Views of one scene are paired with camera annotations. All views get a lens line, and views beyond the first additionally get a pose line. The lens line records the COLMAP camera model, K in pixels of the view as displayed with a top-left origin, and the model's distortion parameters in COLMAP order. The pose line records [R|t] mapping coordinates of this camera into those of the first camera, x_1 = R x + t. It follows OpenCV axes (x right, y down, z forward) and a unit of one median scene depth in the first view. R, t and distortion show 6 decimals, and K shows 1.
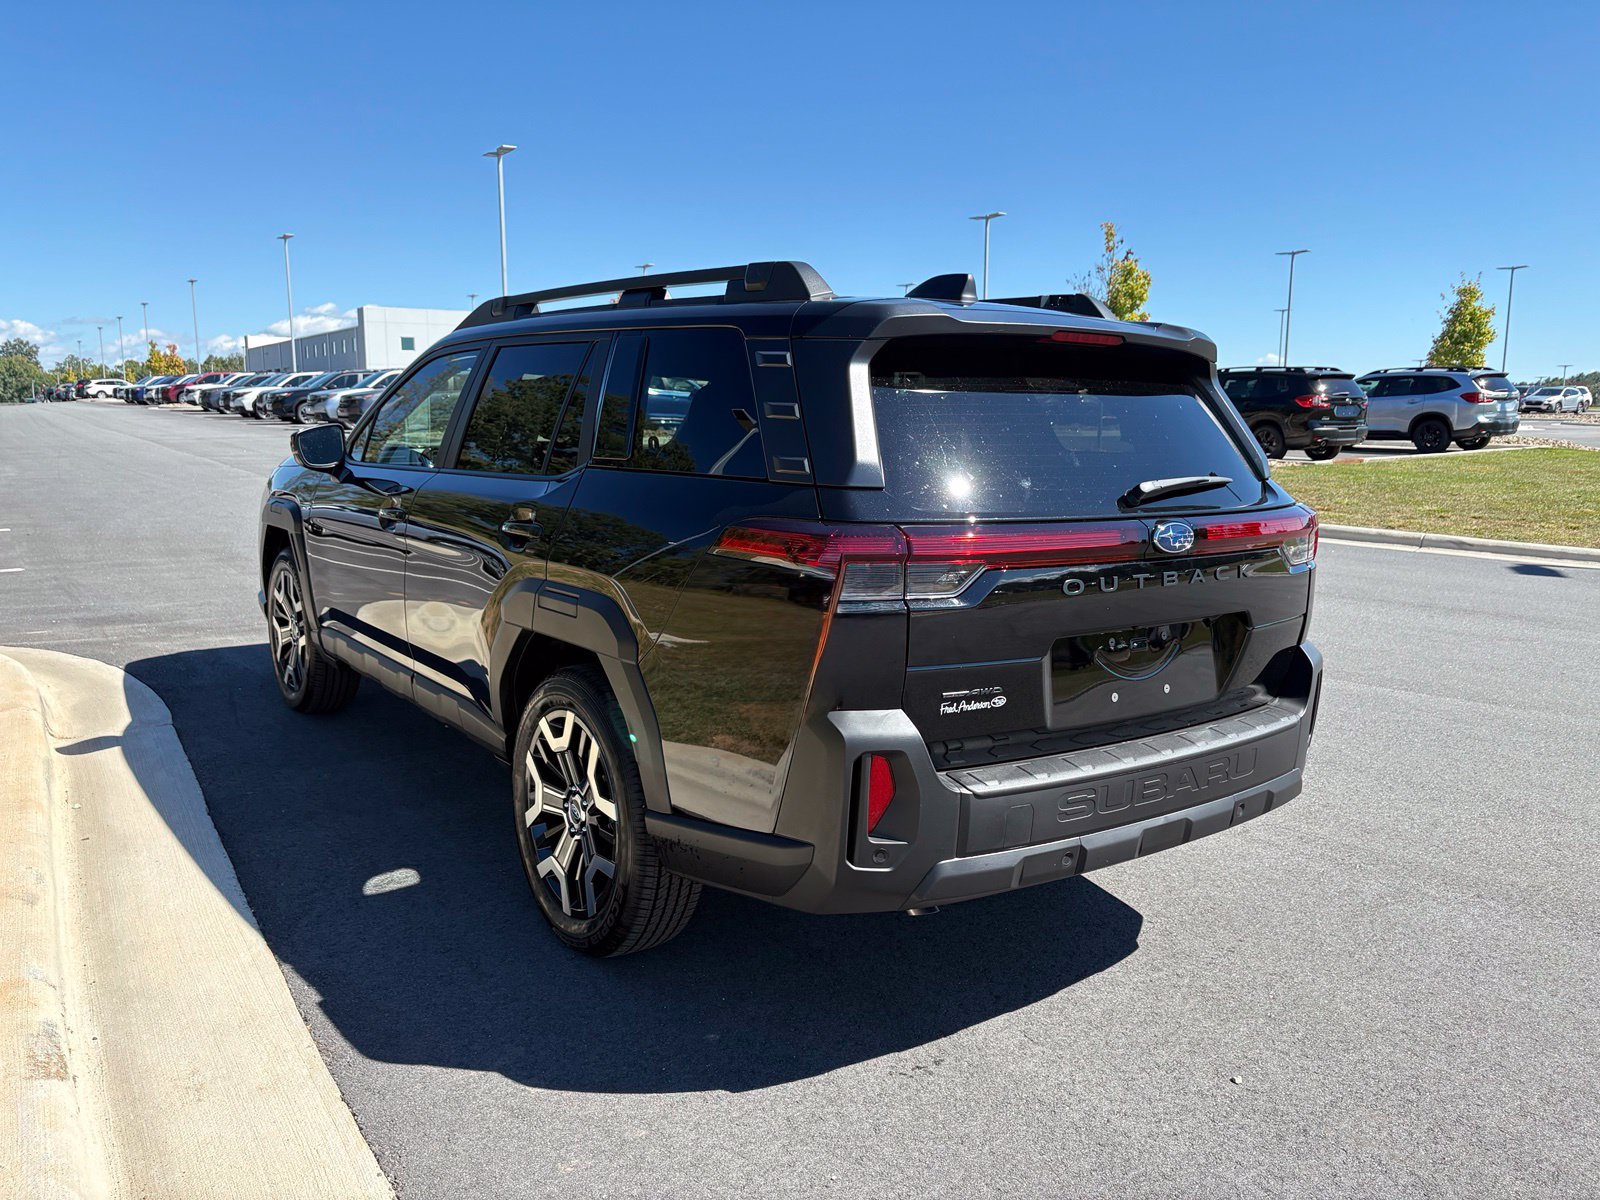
lens RADIAL K [[1178.9, 0, 808.3], [0, 1178.9, 600.6], [0, 0, 1]] dist [0.048783, -0.051794]
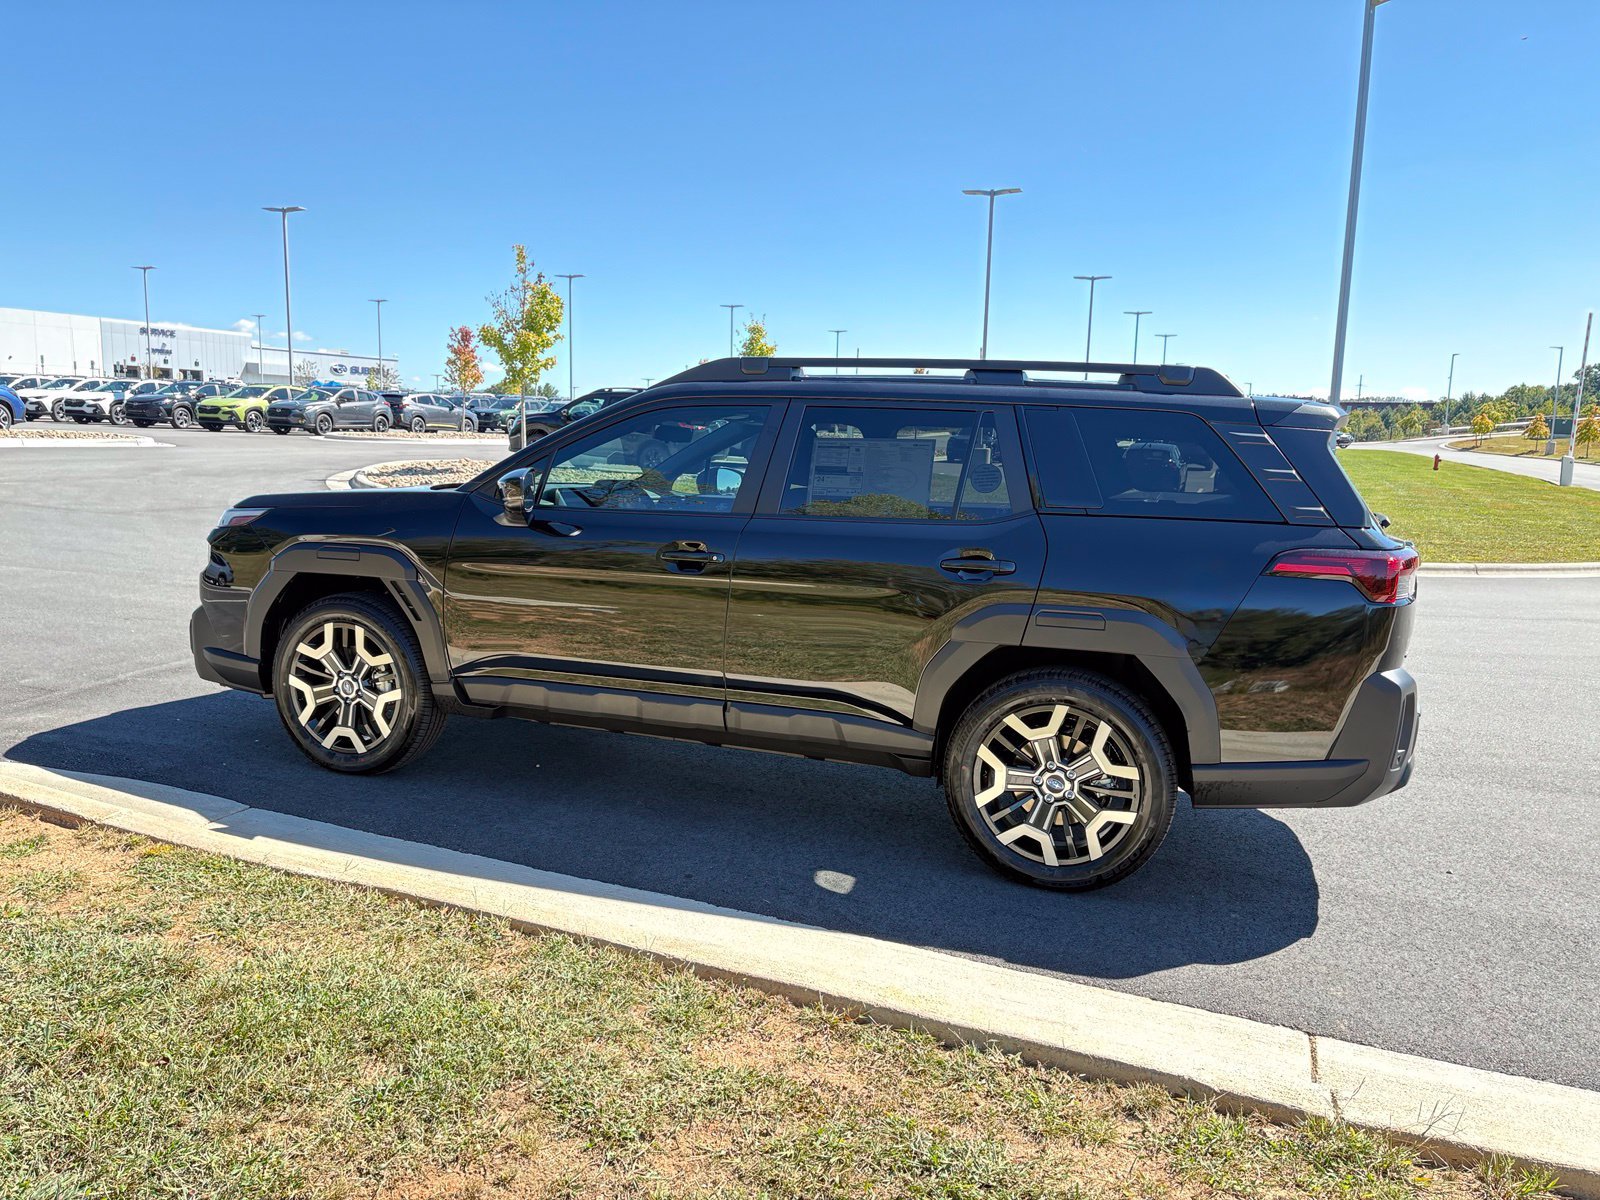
lens RADIAL K [[1178.9, 0, 808.3], [0, 1178.9, 600.6], [0, 0, 1]] dist [0.048783, -0.051794]
pose [[0.828314, -0.061256, 0.556905, -1.051358], [0.065242, 0.997788, 0.012712, -0.048827], [-0.556452, 0.025804, 0.830479, 0.081330]]
